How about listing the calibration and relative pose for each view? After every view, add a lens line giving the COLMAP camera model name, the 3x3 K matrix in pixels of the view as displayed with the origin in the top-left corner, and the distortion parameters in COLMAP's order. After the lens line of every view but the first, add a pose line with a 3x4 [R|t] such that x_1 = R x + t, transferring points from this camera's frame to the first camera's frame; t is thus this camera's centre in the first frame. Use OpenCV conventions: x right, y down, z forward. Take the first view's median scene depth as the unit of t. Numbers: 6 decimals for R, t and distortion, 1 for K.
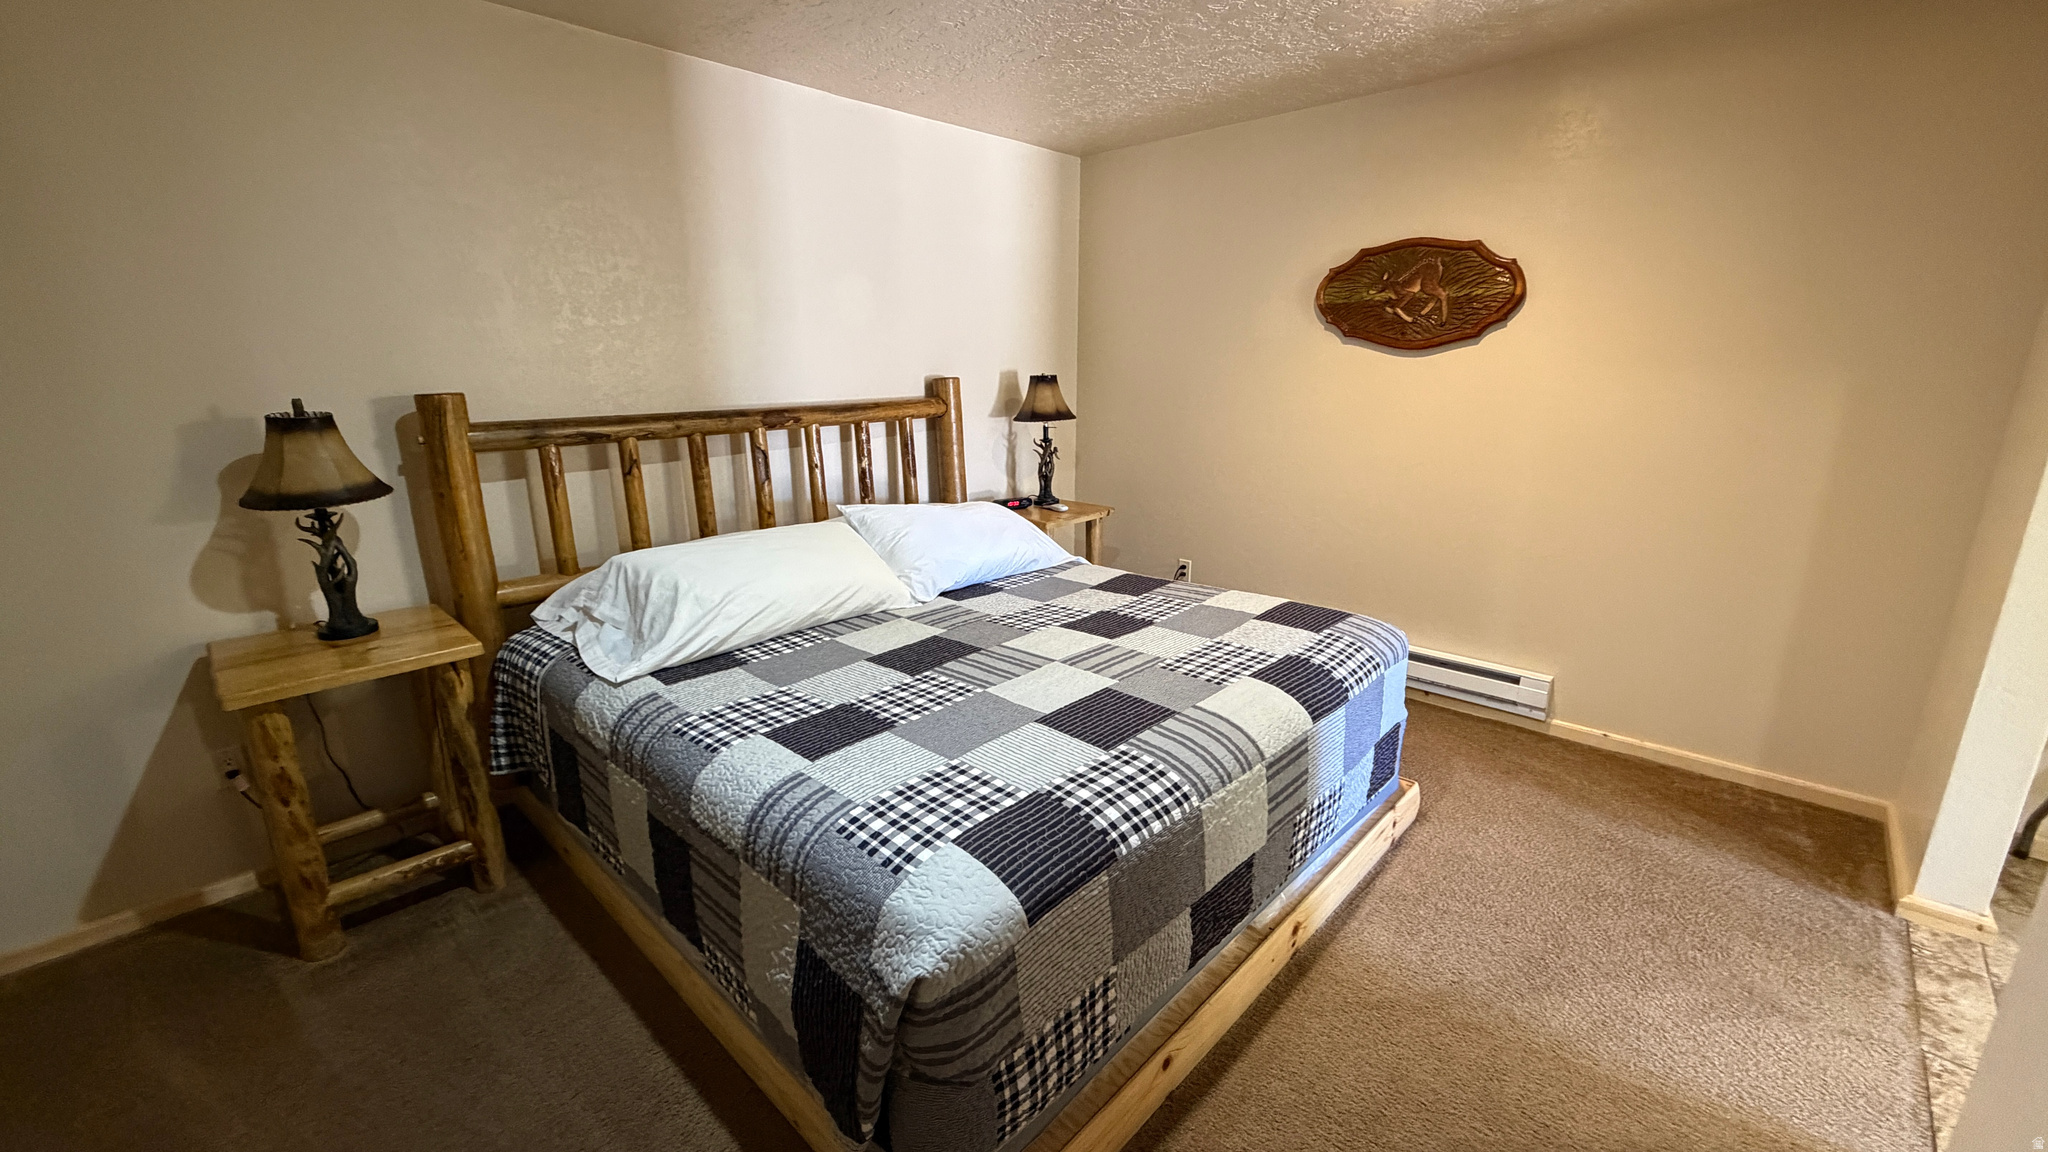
lens RADIAL K [[823.4, 0, 1016.9], [0, 823.4, 571.6], [0, 0, 1]] dist [-0.002218, -0.000094]
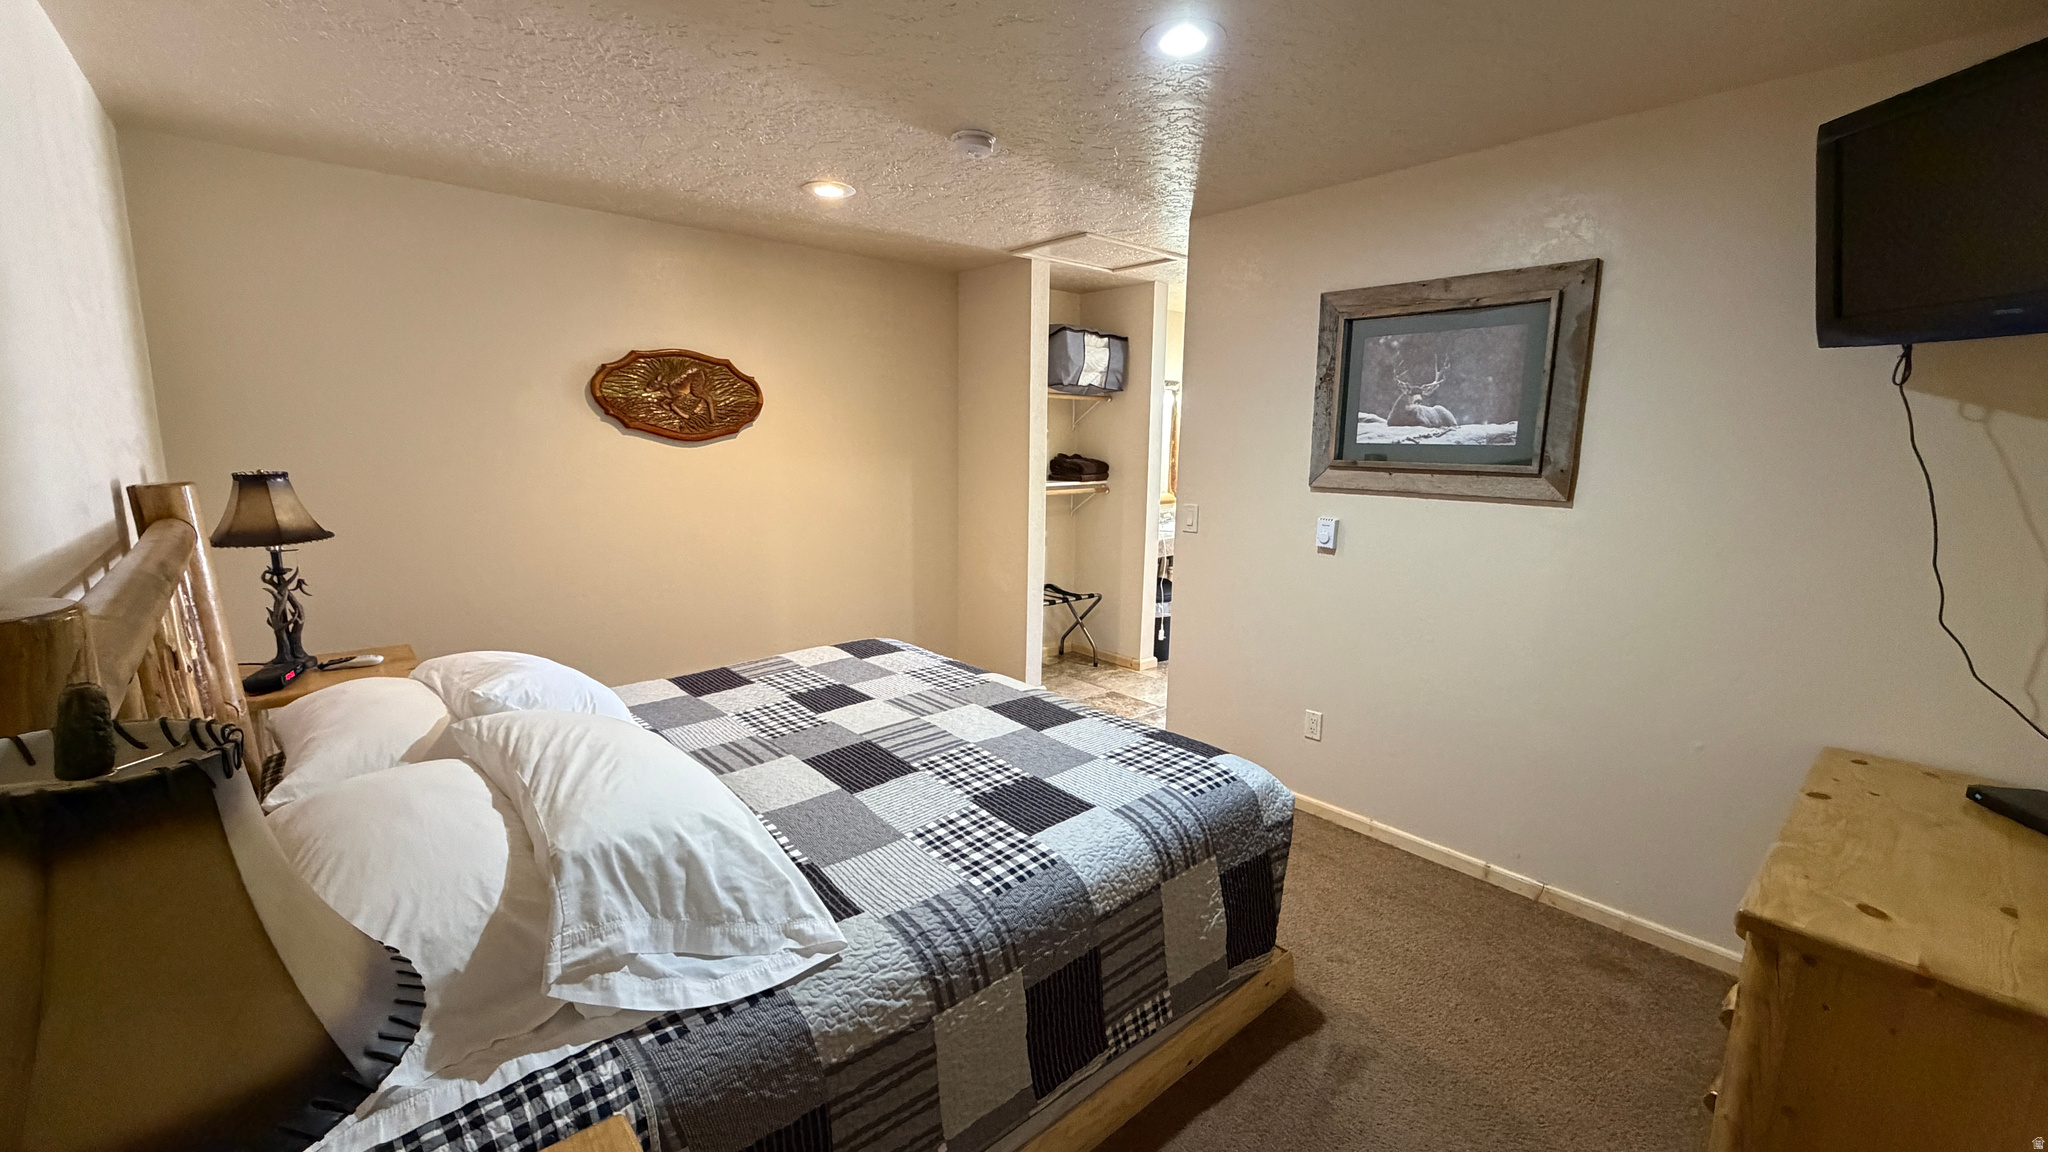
lens RADIAL K [[823.4, 0, 1016.9], [0, 823.4, 571.6], [0, 0, 1]] dist [-0.002218, -0.000094]
pose [[0.087013, -0.153136, 0.984367, -0.984827], [0.234689, 0.963454, 0.129138, -0.192693], [-0.968168, 0.219784, 0.119772, 0.653502]]
